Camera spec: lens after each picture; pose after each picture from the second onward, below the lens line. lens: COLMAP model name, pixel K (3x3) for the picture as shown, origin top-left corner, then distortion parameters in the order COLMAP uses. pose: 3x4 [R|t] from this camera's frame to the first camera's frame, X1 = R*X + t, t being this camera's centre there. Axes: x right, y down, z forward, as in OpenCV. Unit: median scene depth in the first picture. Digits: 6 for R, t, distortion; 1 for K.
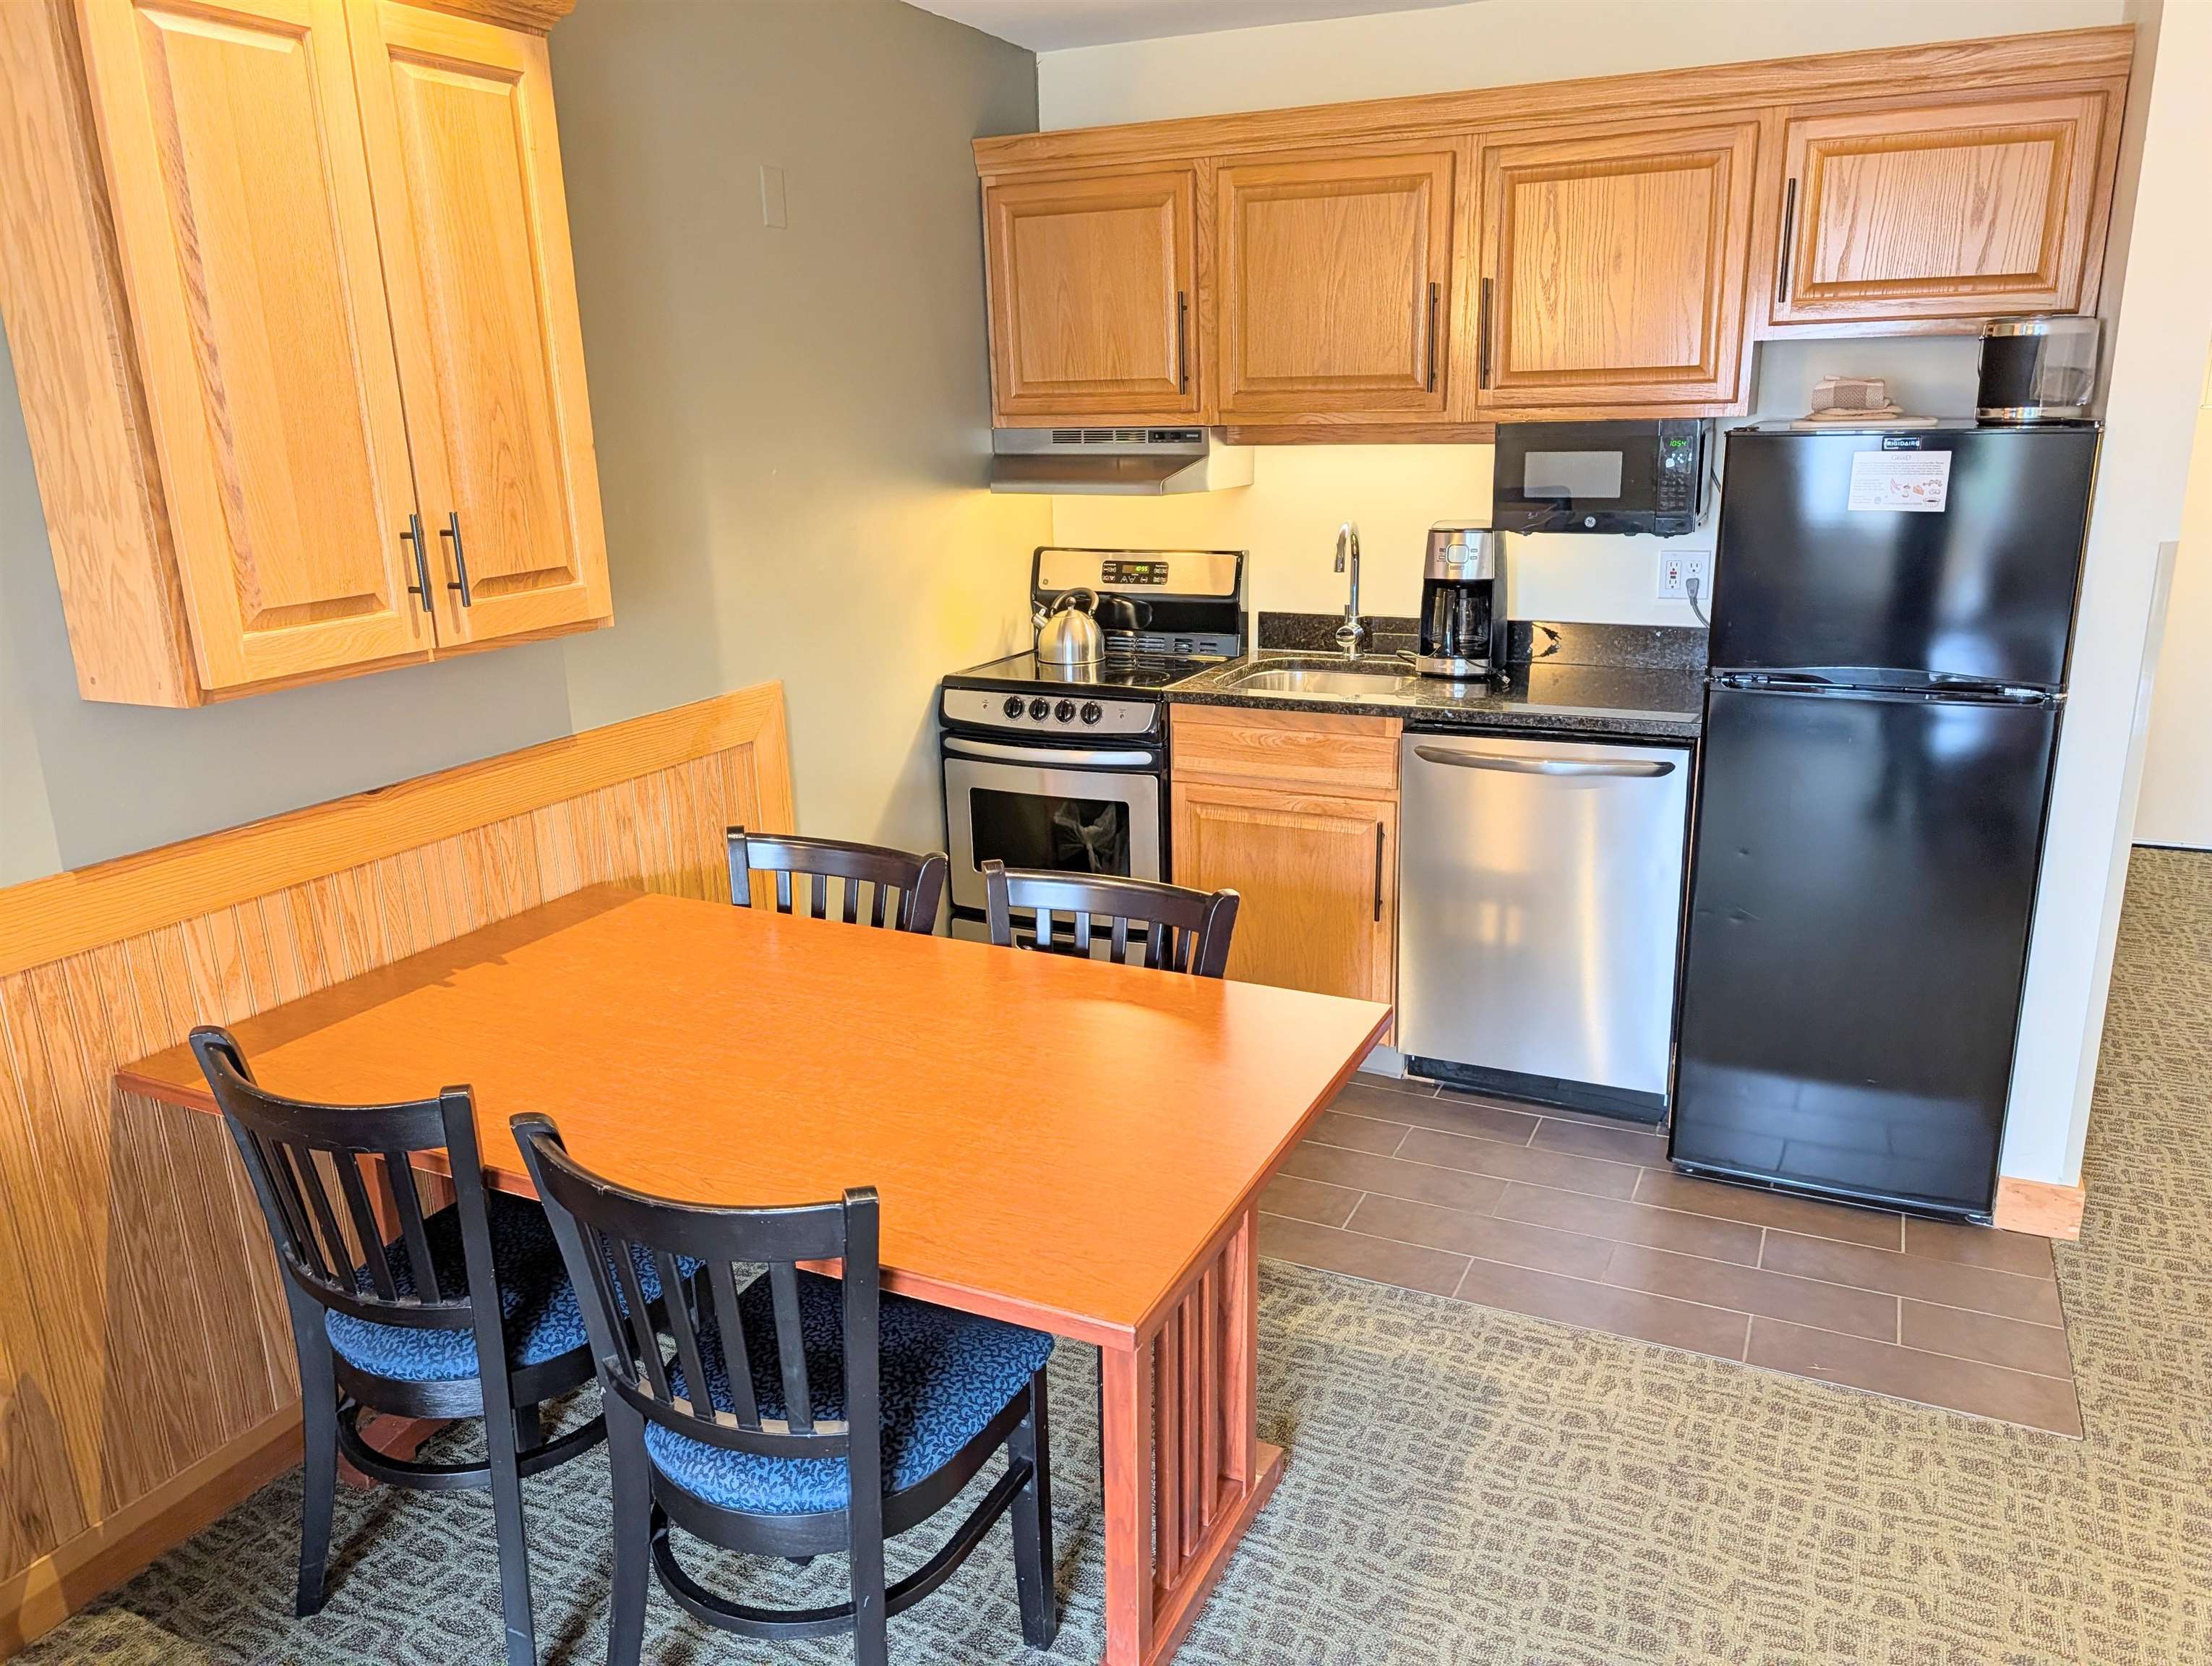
lens RADIAL K [[1593.3, 0, 1125.8], [0, 1593.3, 853.3], [0, 0, 1]] dist [0.022489, -0.022170]
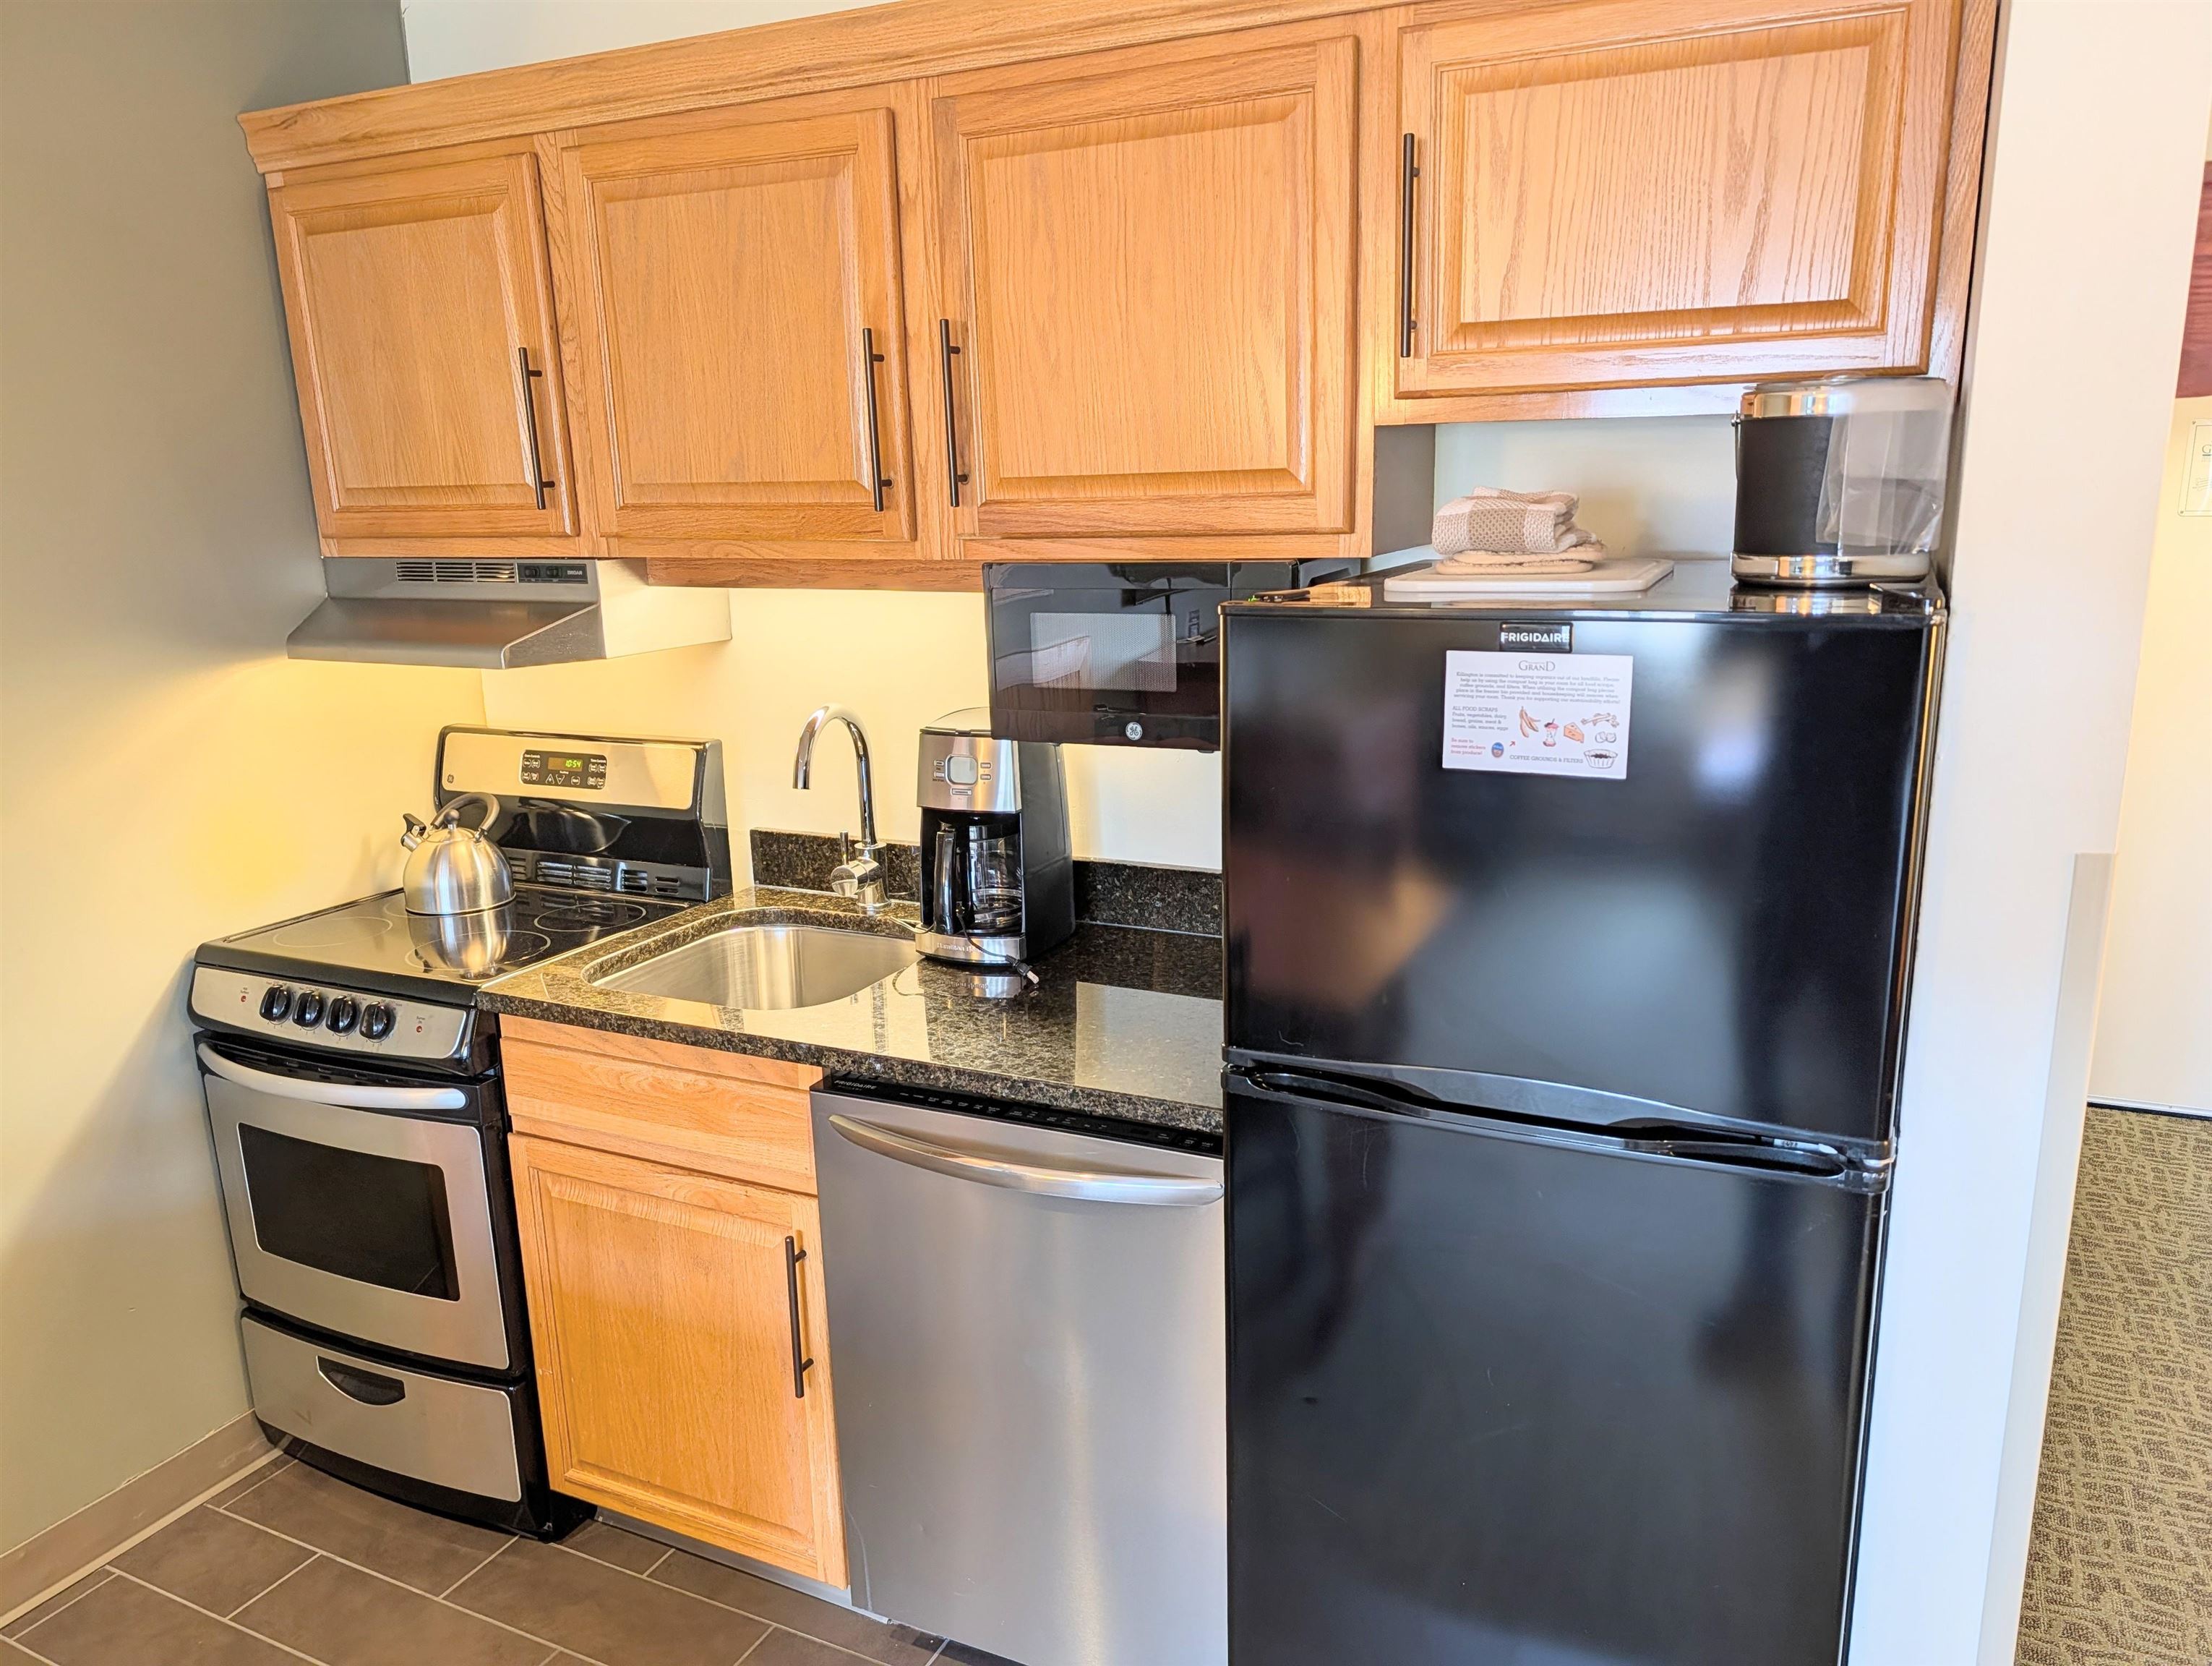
lens RADIAL K [[1593.3, 0, 1112.6], [0, 1593.3, 865.6], [0, 0, 1]] dist [0.022489, -0.022170]
pose [[0.999982, 0.000167, -0.005970, 0.272845], [-0.000407, 0.999191, -0.040222, -0.127447], [0.005958, 0.040224, 0.999173, 0.395738]]
